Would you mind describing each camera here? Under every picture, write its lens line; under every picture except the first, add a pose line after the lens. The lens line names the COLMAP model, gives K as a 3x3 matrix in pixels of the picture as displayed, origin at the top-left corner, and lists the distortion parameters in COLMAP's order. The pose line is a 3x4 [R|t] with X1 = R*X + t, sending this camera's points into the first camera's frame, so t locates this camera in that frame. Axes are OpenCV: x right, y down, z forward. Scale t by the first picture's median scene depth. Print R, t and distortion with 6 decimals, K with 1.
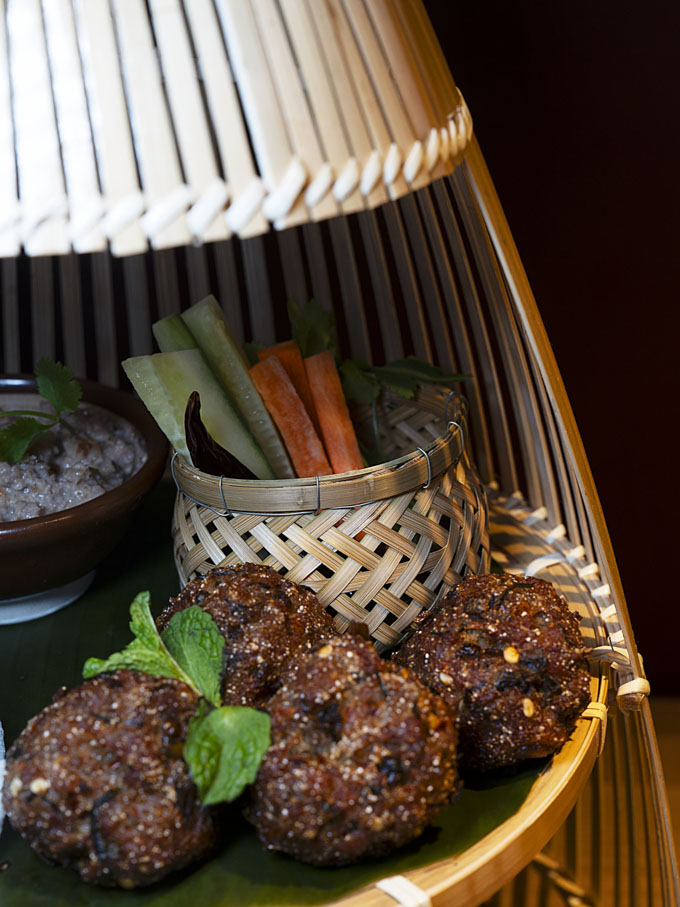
lens RADIAL K [[1308.0, 0, 340.0], [0, 1308.0, 499.1], [0, 0, 1]] dist [0.003858, -0.053813]
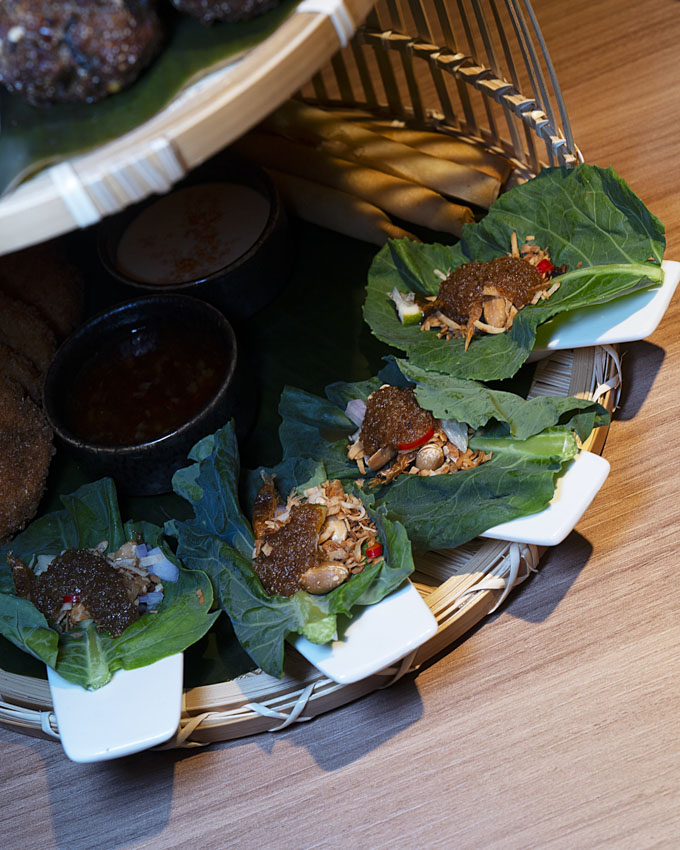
lens RADIAL K [[1336.7, 0, 339.1], [0, 1336.7, 446.5], [0, 0, 1]] dist [0.030179, -0.148333]
pose [[0.909475, -0.412714, 0.050215, -0.141990], [0.360146, 0.842401, 0.400819, 0.121455], [-0.207725, -0.346450, 0.914780, -0.269316]]
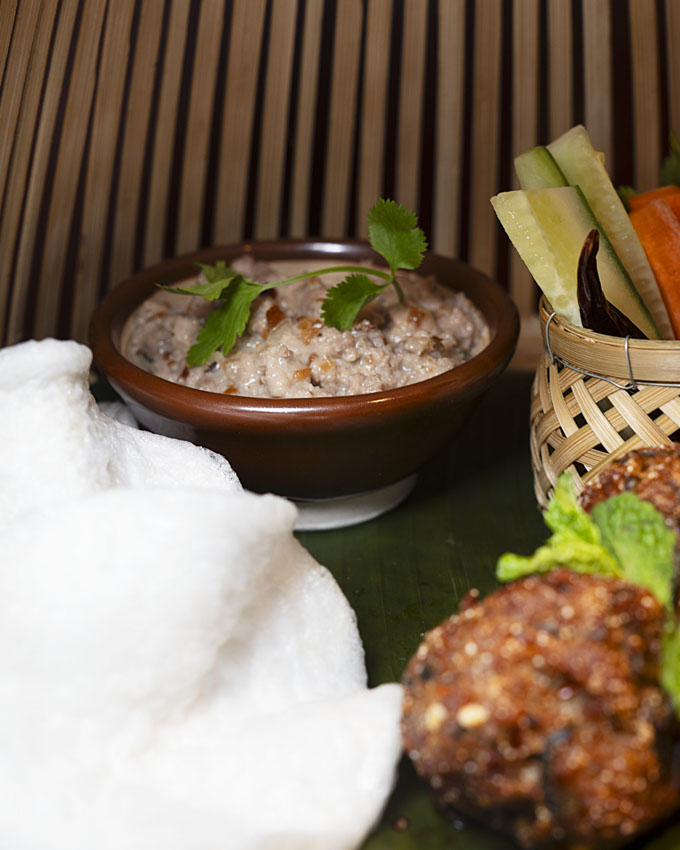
lens RADIAL K [[1336.7, 0, 339.1], [0, 1336.7, 446.5], [0, 0, 1]] dist [0.030179, -0.148333]
pose [[0.996994, 0.008180, -0.077049, -0.198768], [-0.009433, 0.999829, -0.015915, 0.062151], [0.076906, 0.016594, 0.996900, 0.182781]]
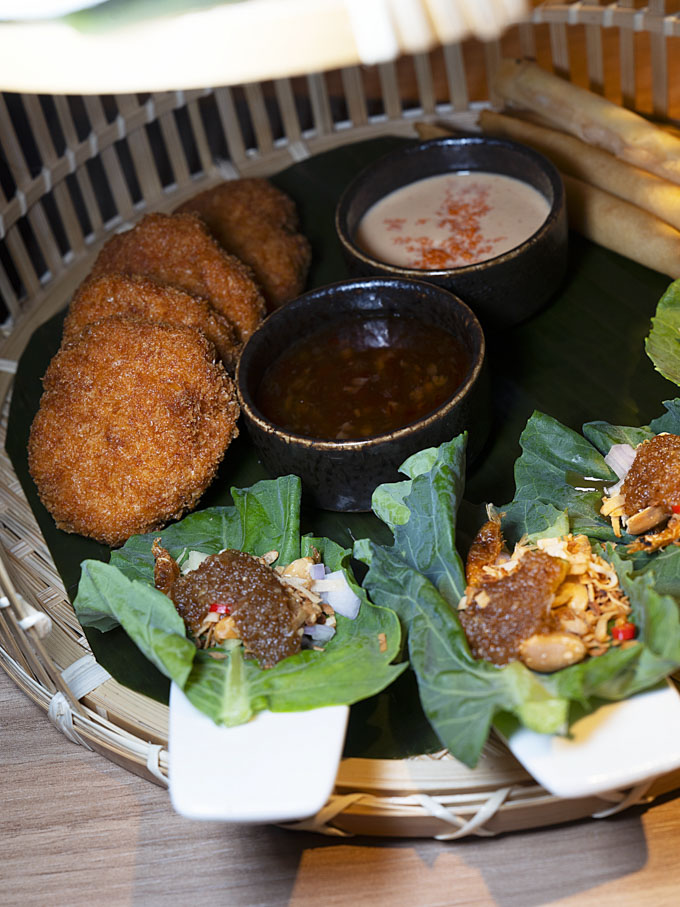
lens RADIAL K [[1312.7, 0, 340.0], [0, 1312.7, 453.5], [0, 0, 1]] dist [0.001467, -0.049703]
pose [[0.977134, -0.211045, -0.025853, -0.242088], [0.209425, 0.934292, 0.288512, 0.308026], [-0.036735, -0.287329, 0.957127, 0.020273]]
